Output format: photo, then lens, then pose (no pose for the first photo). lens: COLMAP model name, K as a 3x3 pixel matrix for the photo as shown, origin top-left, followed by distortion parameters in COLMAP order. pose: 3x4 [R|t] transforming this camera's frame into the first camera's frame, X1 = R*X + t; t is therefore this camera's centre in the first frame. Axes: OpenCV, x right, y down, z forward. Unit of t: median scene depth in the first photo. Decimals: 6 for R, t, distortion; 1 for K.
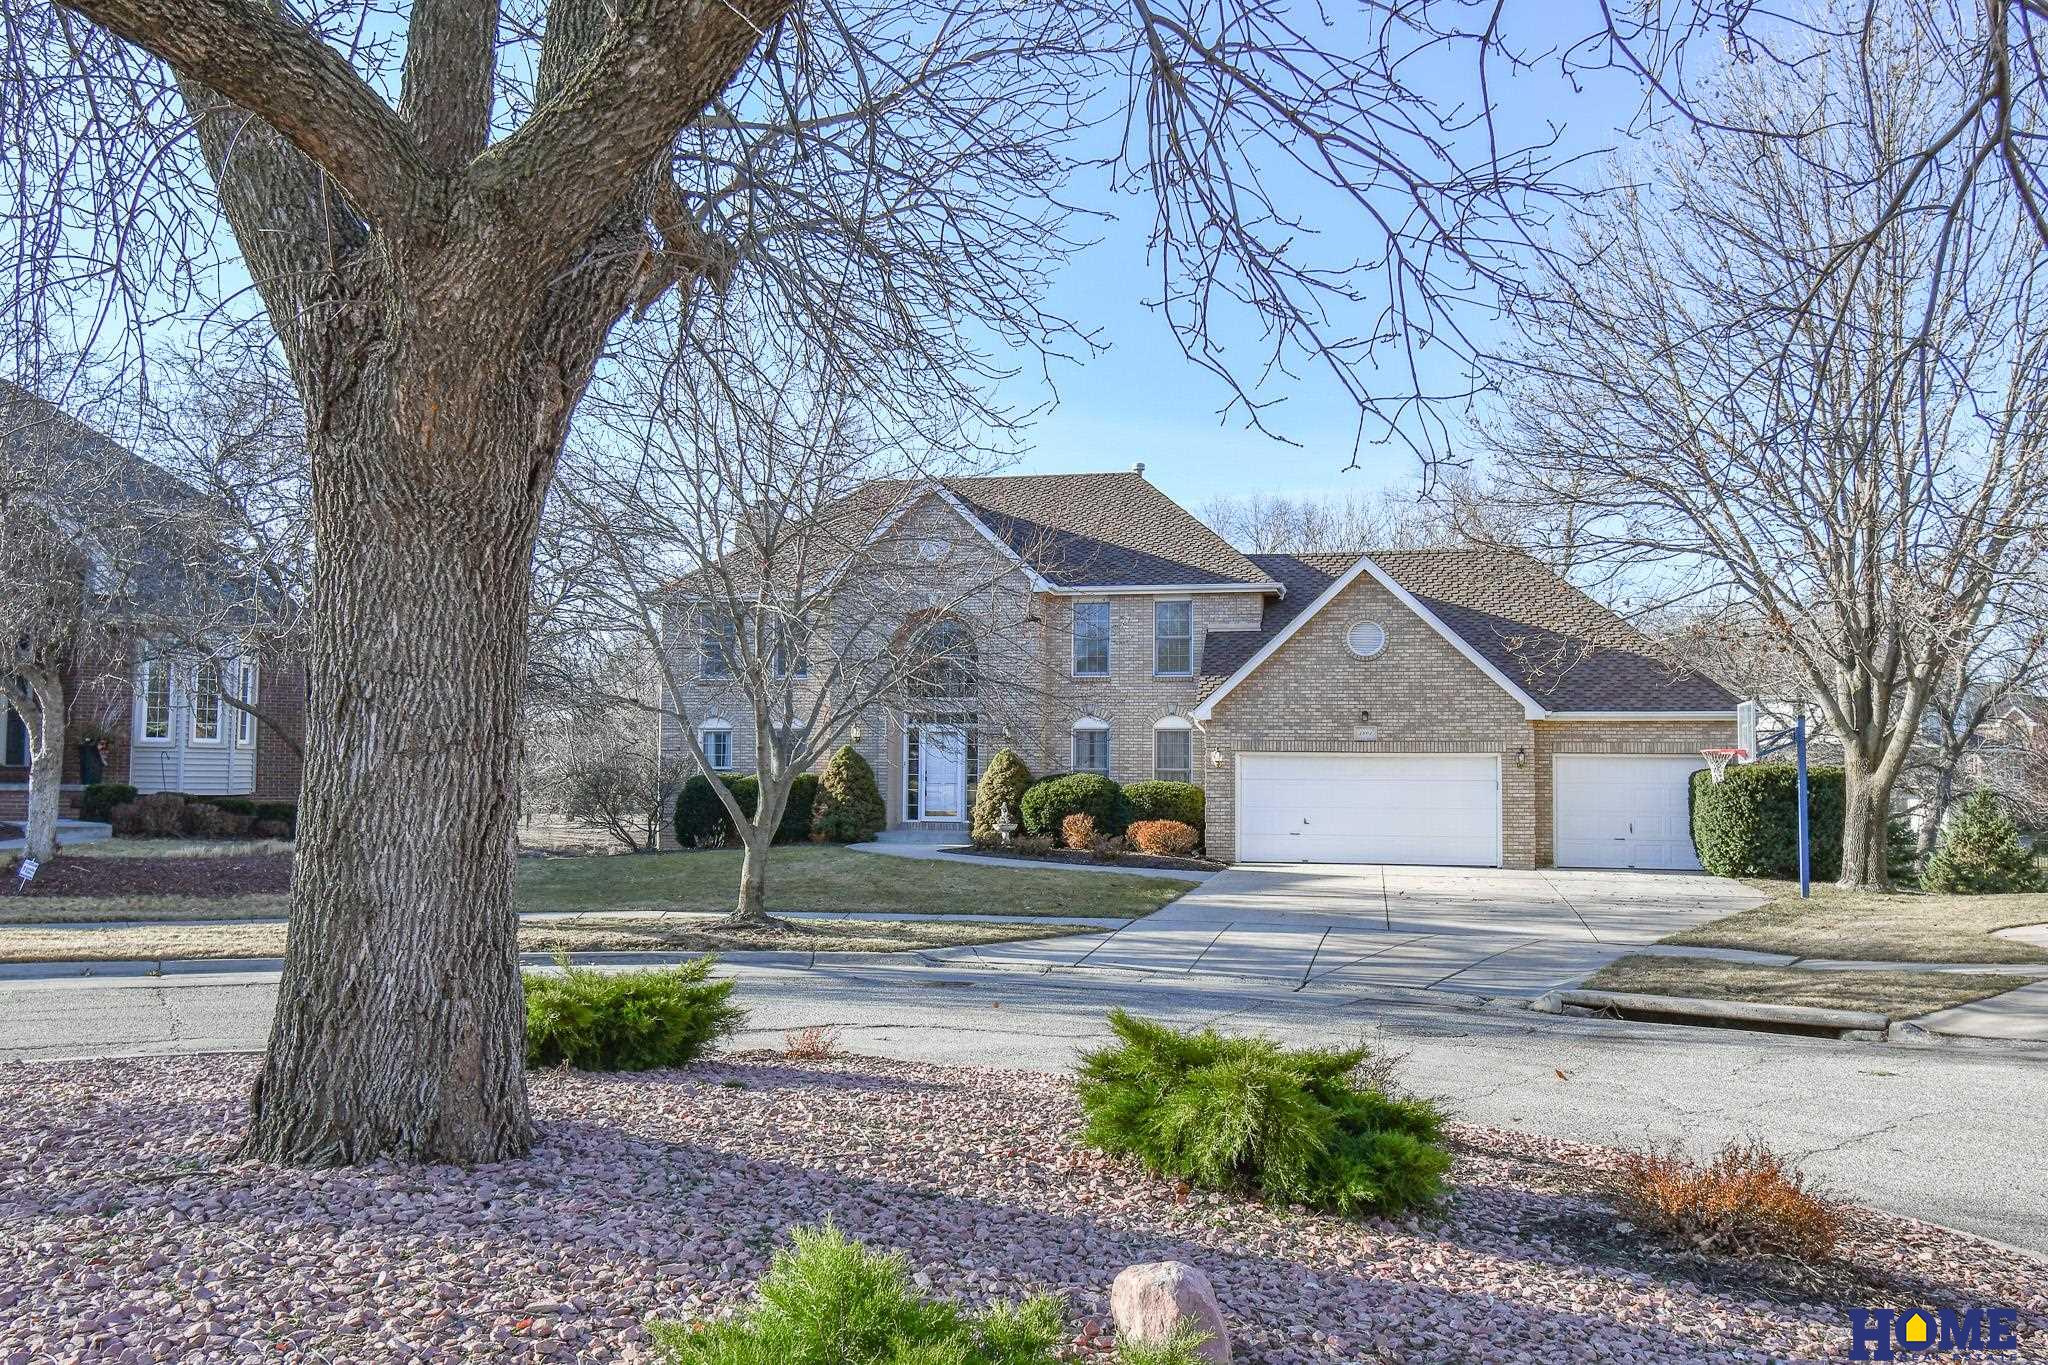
lens RADIAL K [[1674.8, 0, 1024.0], [0, 1674.8, 682.5], [0, 0, 1]] dist [0.055382, -0.000073]
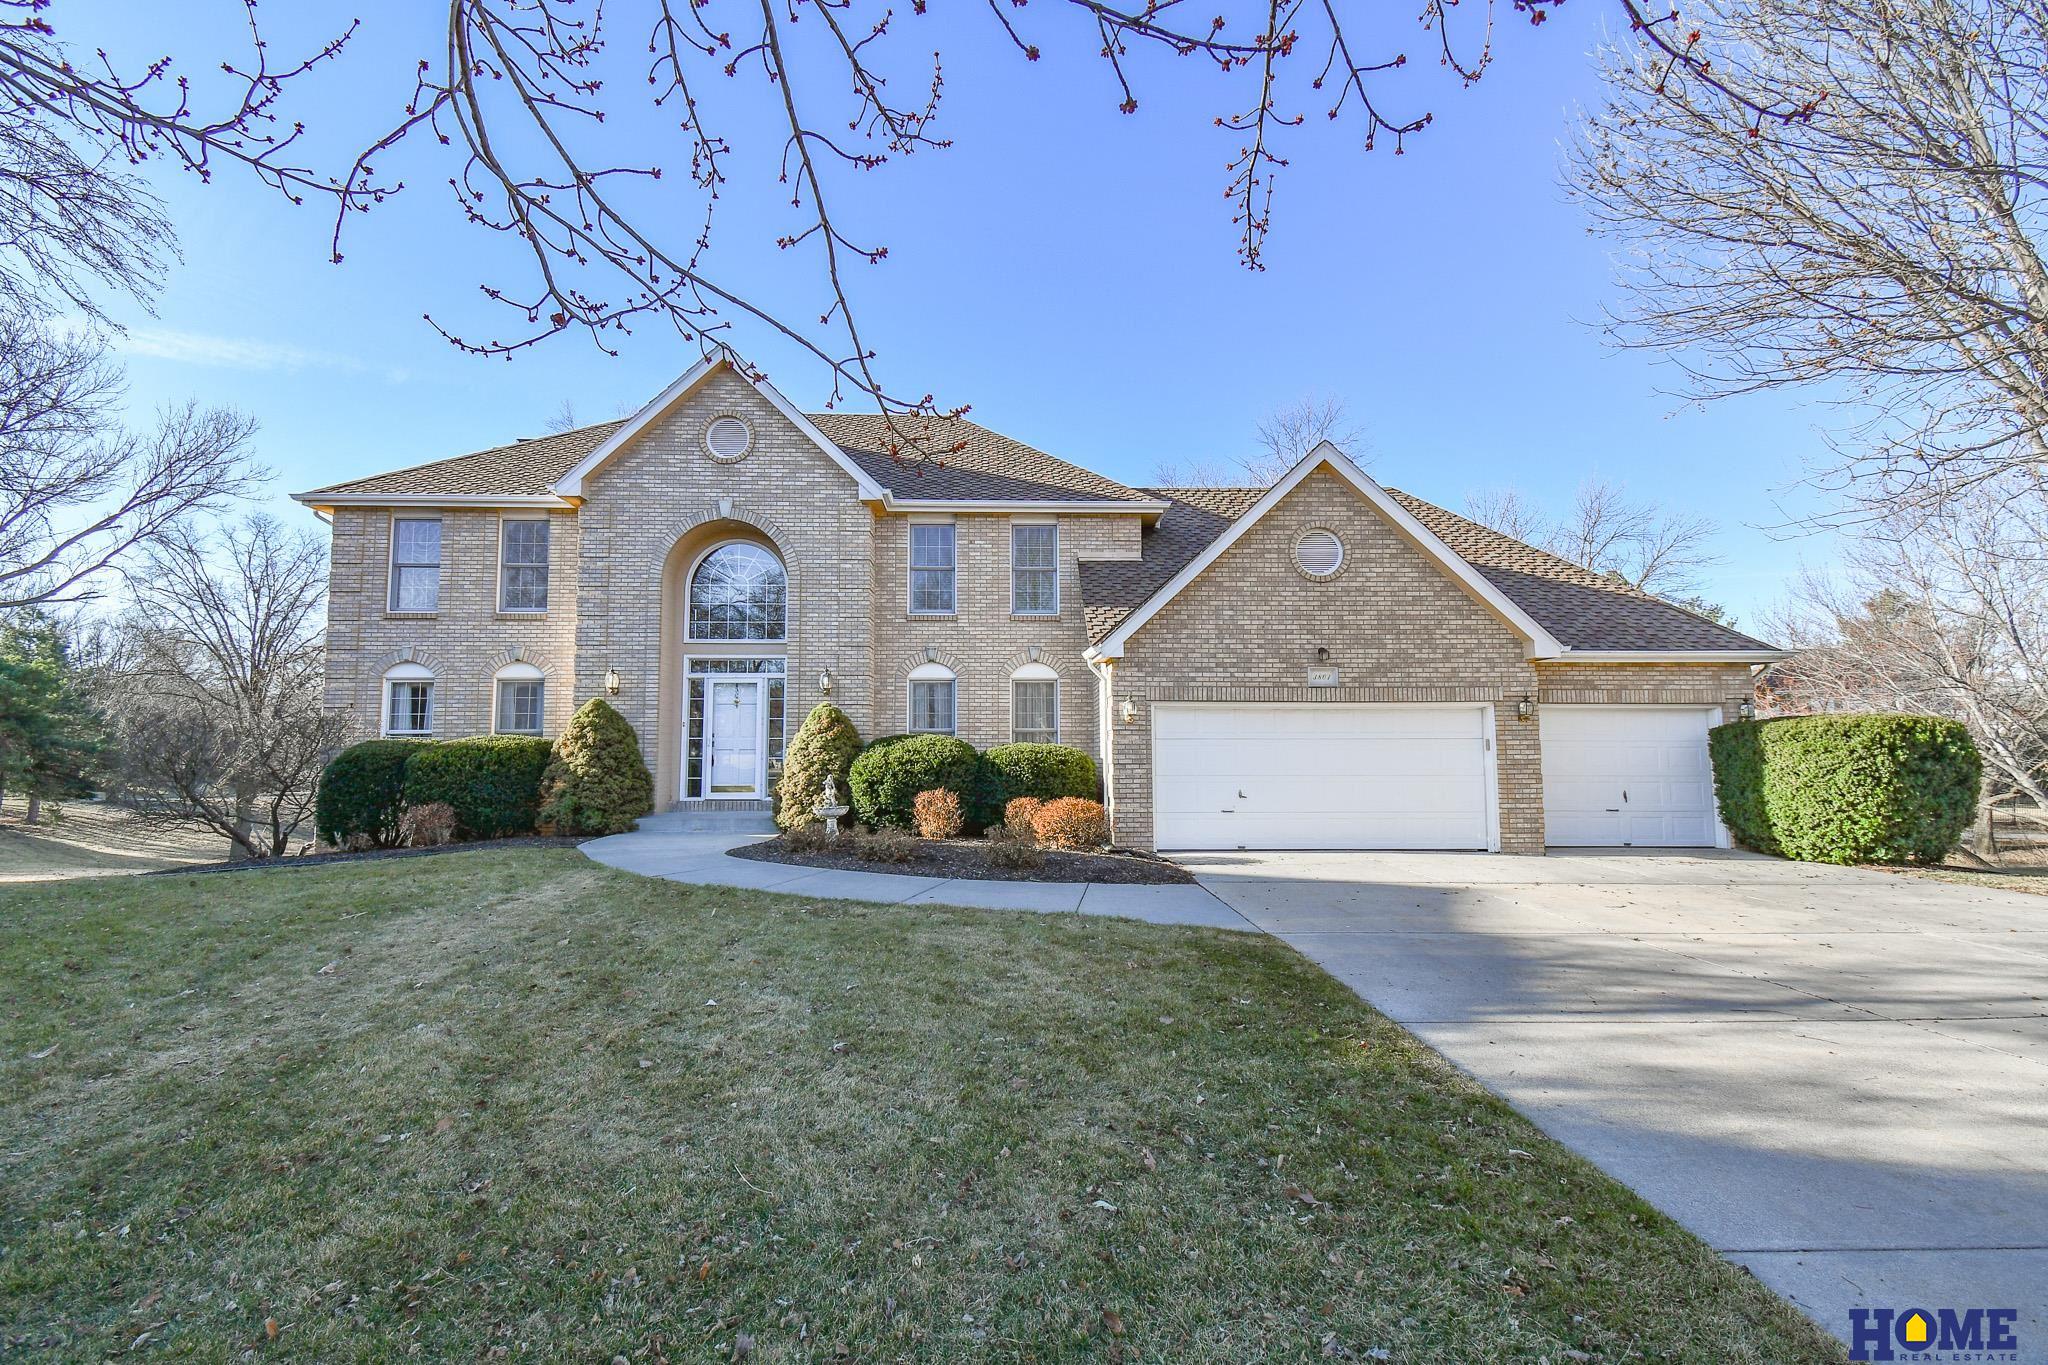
lens RADIAL K [[908.3, 0, 1024.0], [0, 908.3, 682.5], [0, 0, 1]] dist [0.055527, -0.038401]
pose [[0.966974, 0.010614, 0.254655, -0.030141], [-0.006380, 0.999827, -0.017445, 0.038997], [-0.254797, 0.015244, 0.966875, 0.609198]]
